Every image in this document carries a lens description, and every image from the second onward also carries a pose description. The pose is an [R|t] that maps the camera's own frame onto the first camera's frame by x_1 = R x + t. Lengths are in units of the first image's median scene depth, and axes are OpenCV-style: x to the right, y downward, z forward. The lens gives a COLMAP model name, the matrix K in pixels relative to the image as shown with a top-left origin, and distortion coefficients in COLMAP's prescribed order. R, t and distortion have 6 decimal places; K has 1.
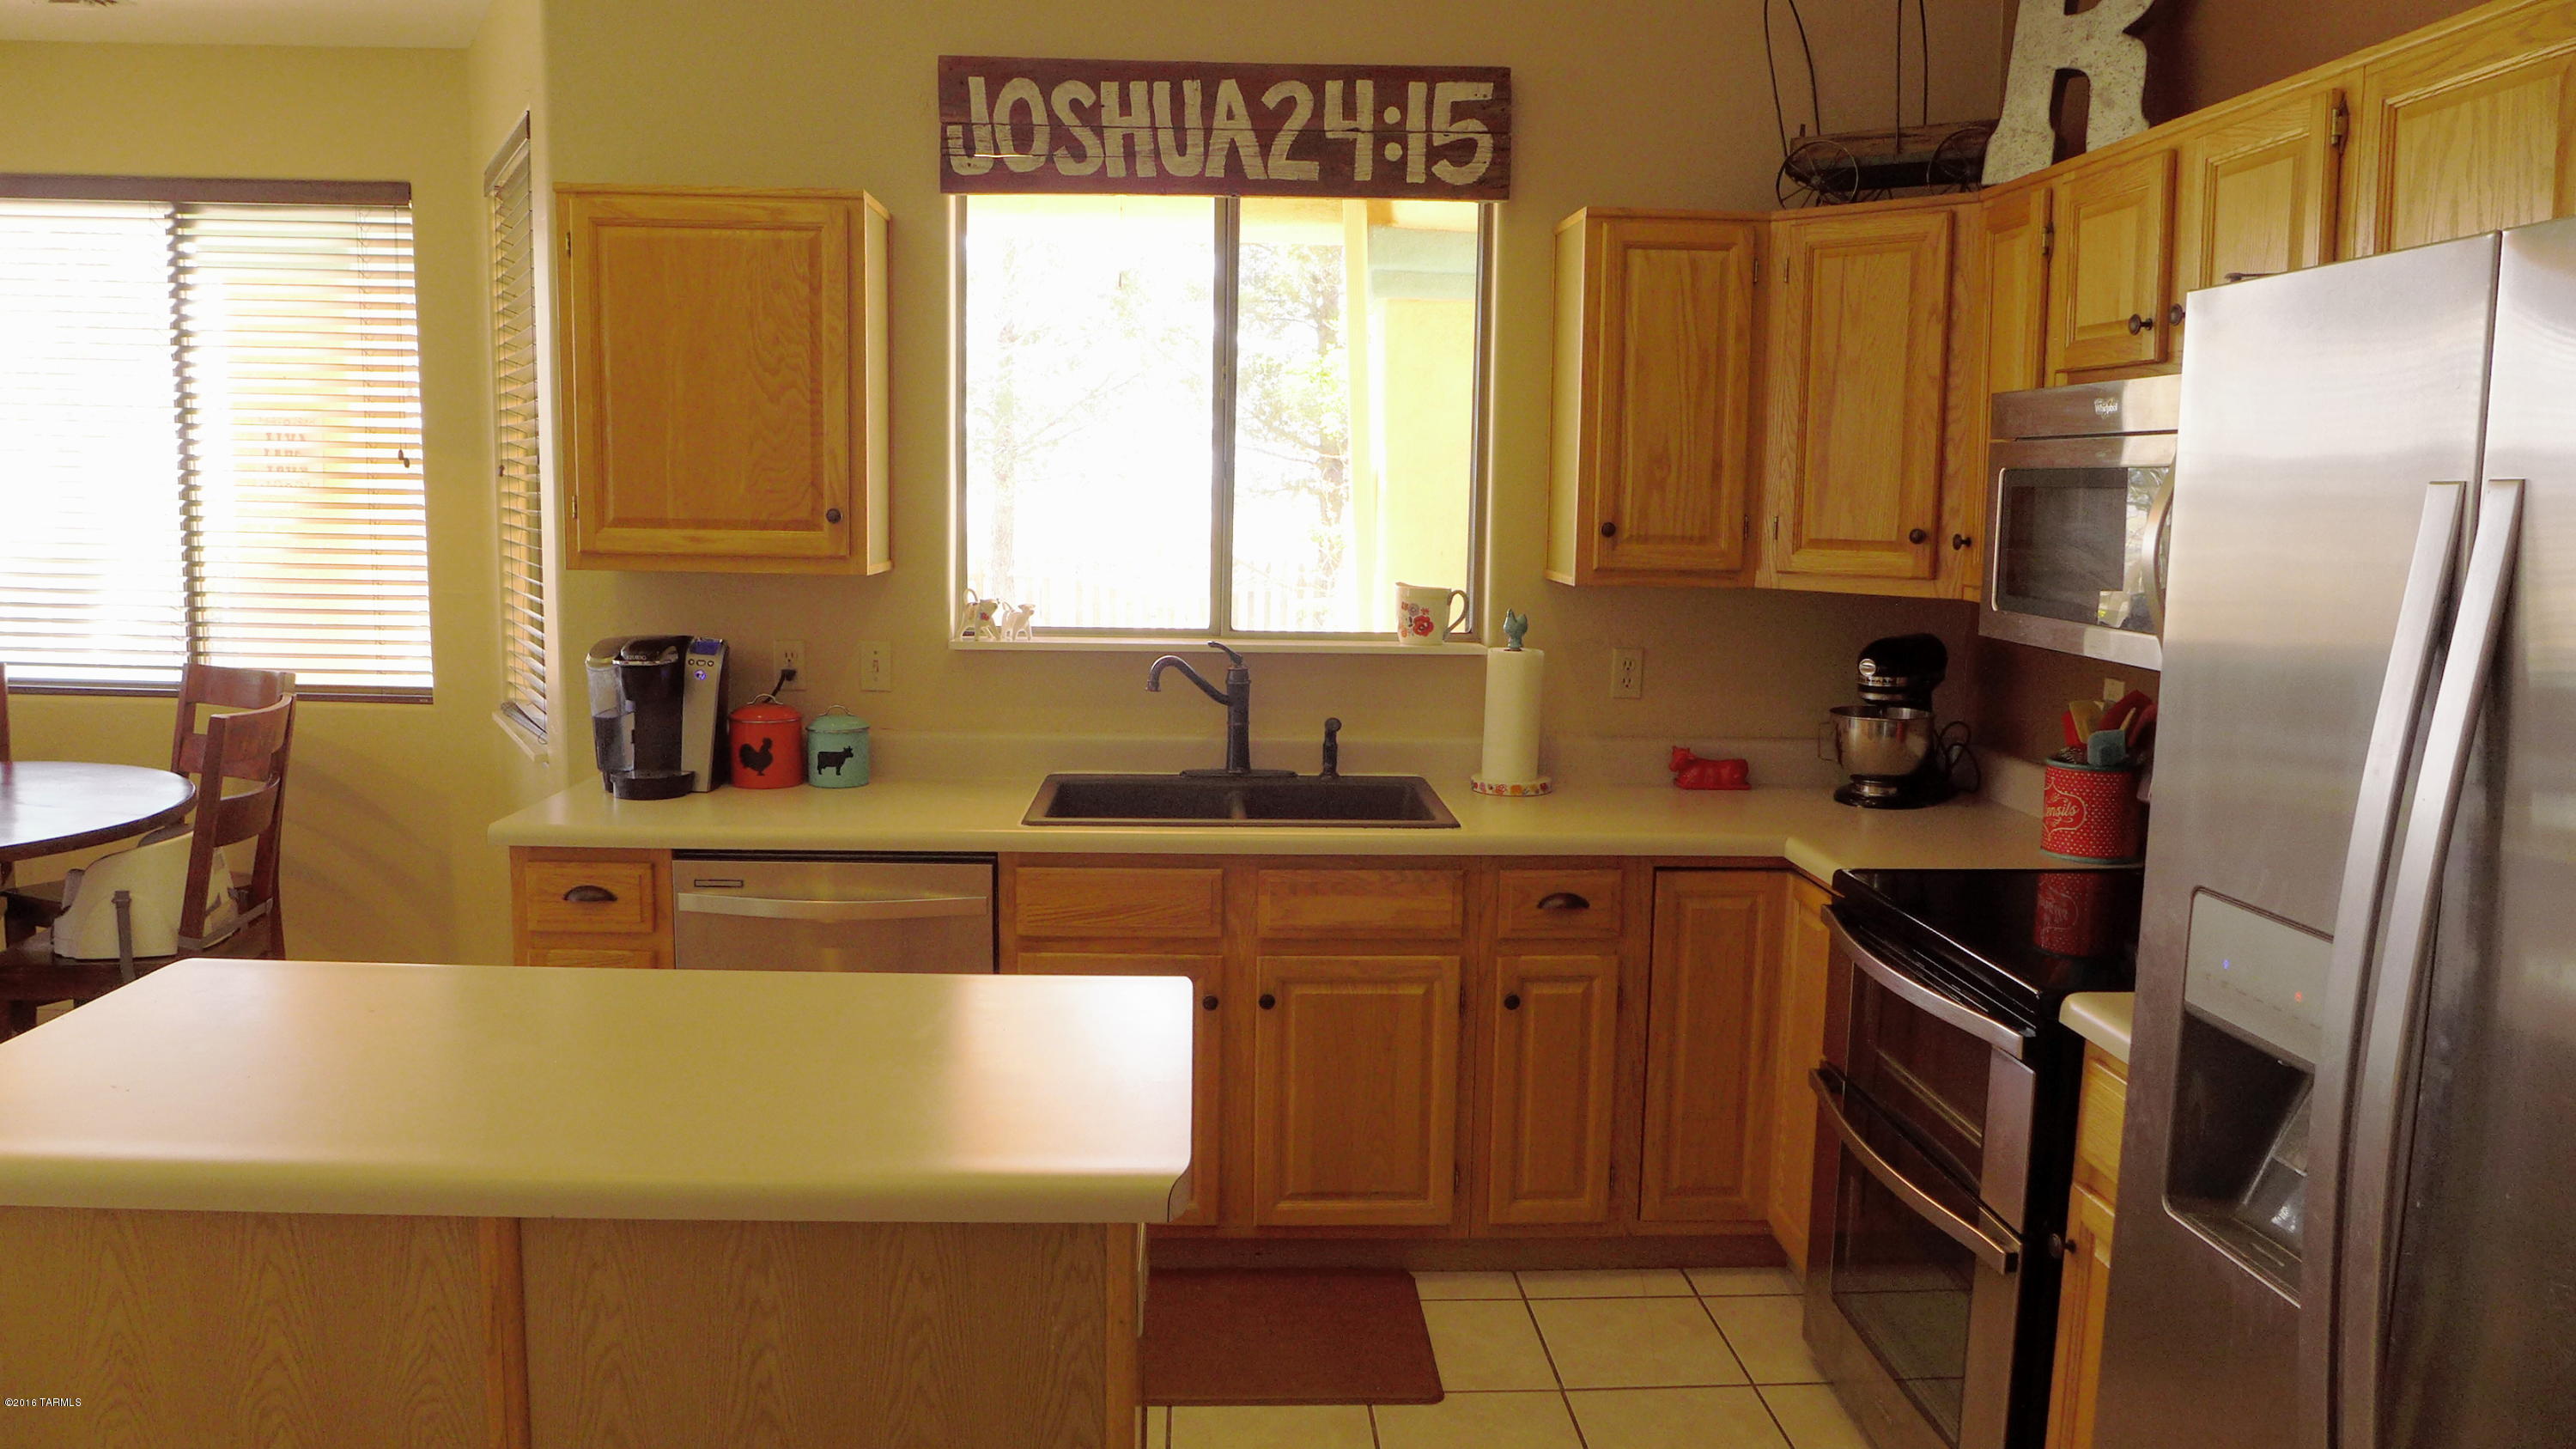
lens RADIAL K [[1695.7, 0, 1267.7], [0, 1695.7, 708.1], [0, 0, 1]] dist [-0.058493, 0.017296]
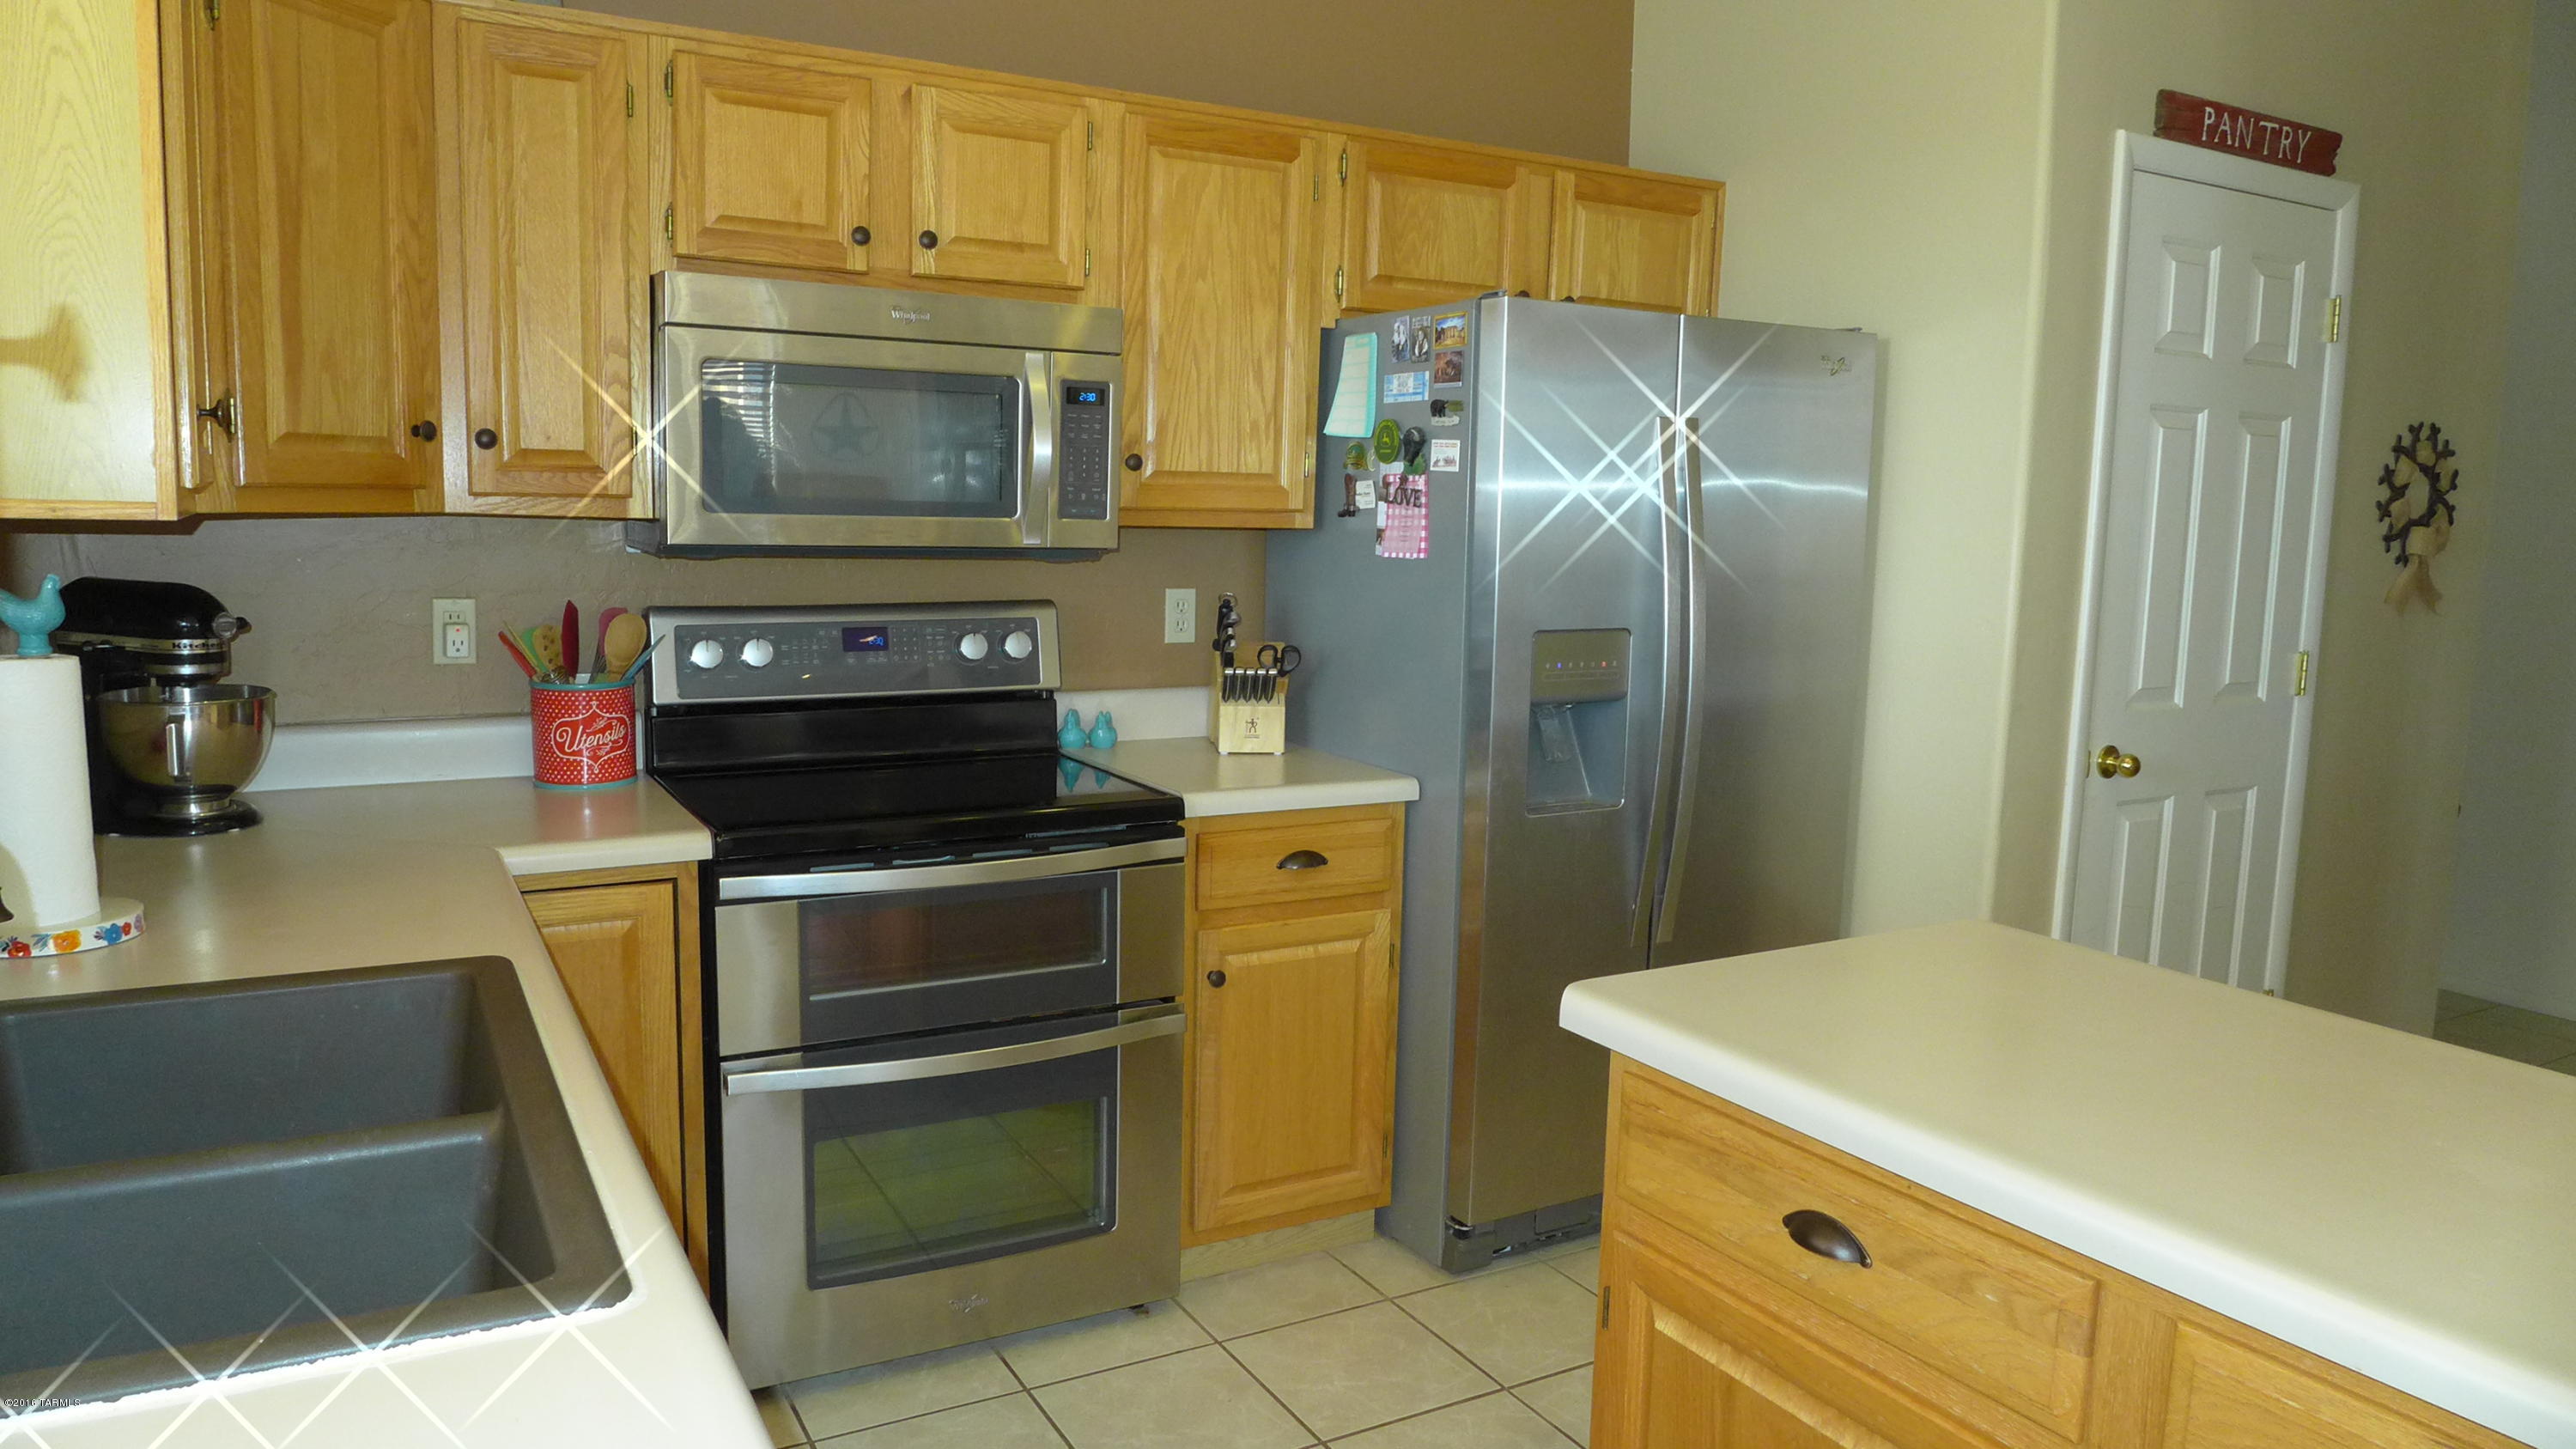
lens RADIAL K [[1695.7, 0, 1288.6], [0, 1695.7, 711.3], [0, 0, 1]] dist [-0.058493, 0.017296]
pose [[-0.462176, -0.135933, 0.876308, -0.422505], [0.079708, 0.977814, 0.193717, -0.084034], [-0.883199, 0.159380, -0.441087, 0.908995]]
